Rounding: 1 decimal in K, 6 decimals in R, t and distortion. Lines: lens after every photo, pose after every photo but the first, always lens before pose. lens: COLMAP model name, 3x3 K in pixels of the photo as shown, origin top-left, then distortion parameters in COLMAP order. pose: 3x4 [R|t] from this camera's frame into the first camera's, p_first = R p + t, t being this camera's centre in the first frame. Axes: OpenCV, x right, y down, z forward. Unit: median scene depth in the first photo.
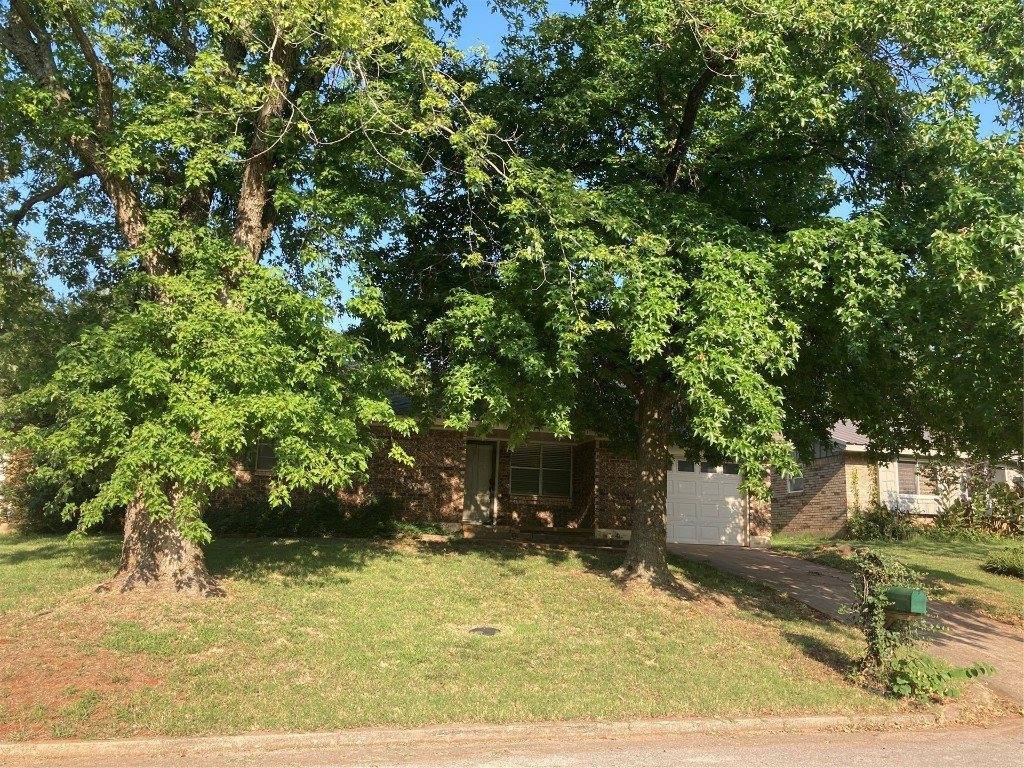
lens RADIAL K [[852.0, 0, 513.5], [0, 852.0, 386.0], [0, 0, 1]] dist [0.022854, -0.027064]
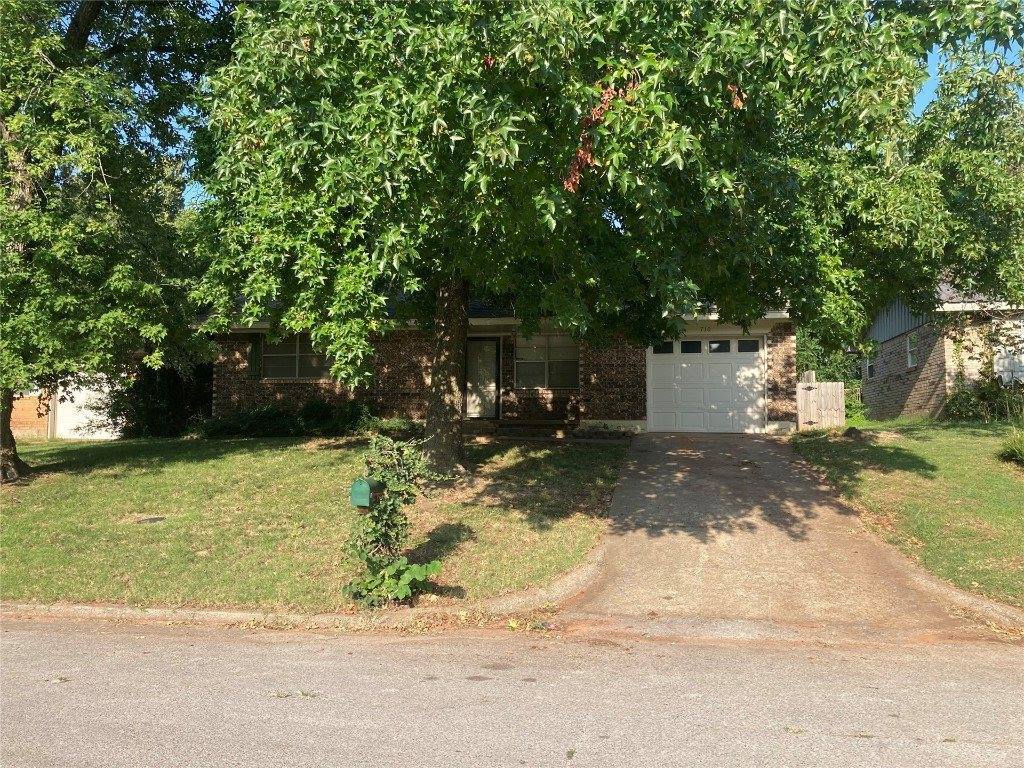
lens RADIAL K [[852.0, 0, 513.0], [0, 852.0, 385.7], [0, 0, 1]] dist [0.022854, -0.027064]
pose [[0.899789, -0.046763, -0.433812, 0.787447], [0.099710, 0.989969, 0.100099, 0.052055], [0.424780, -0.133324, 0.895426, 0.228758]]
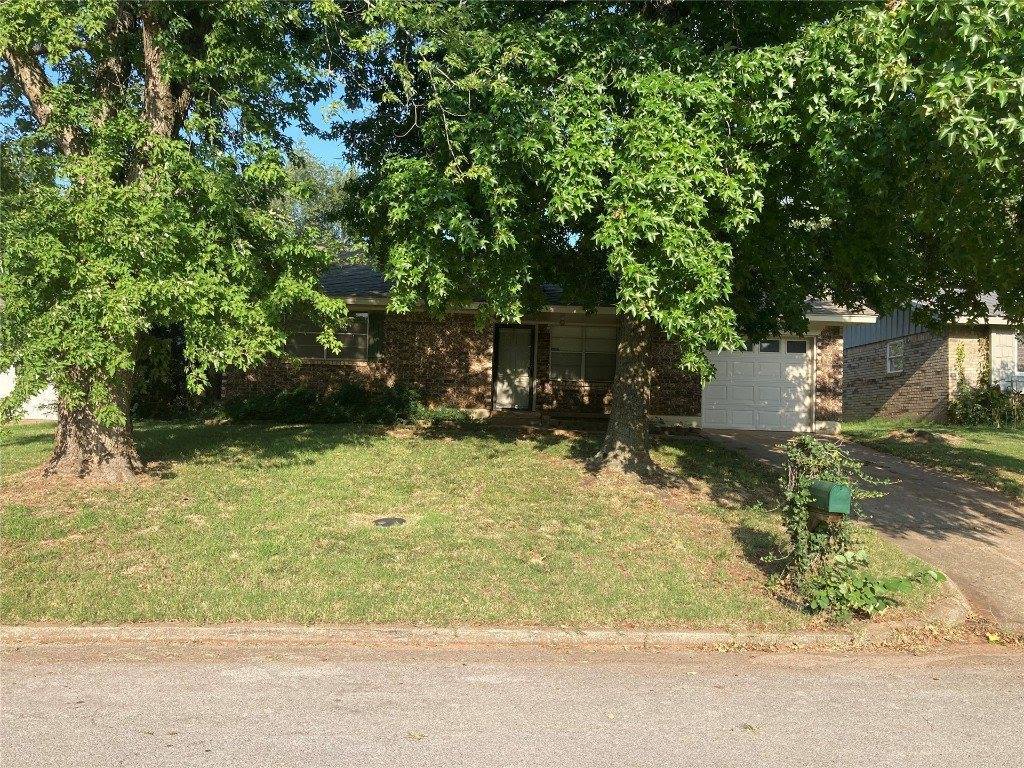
lens RADIAL K [[852.0, 0, 510.6], [0, 852.0, 380.6], [0, 0, 1]] dist [0.022854, -0.027064]
pose [[0.979120, -0.010905, -0.202992, 0.271373], [0.036617, 0.991688, 0.123349, 0.022305], [0.199959, -0.128206, 0.971380, 0.133032]]
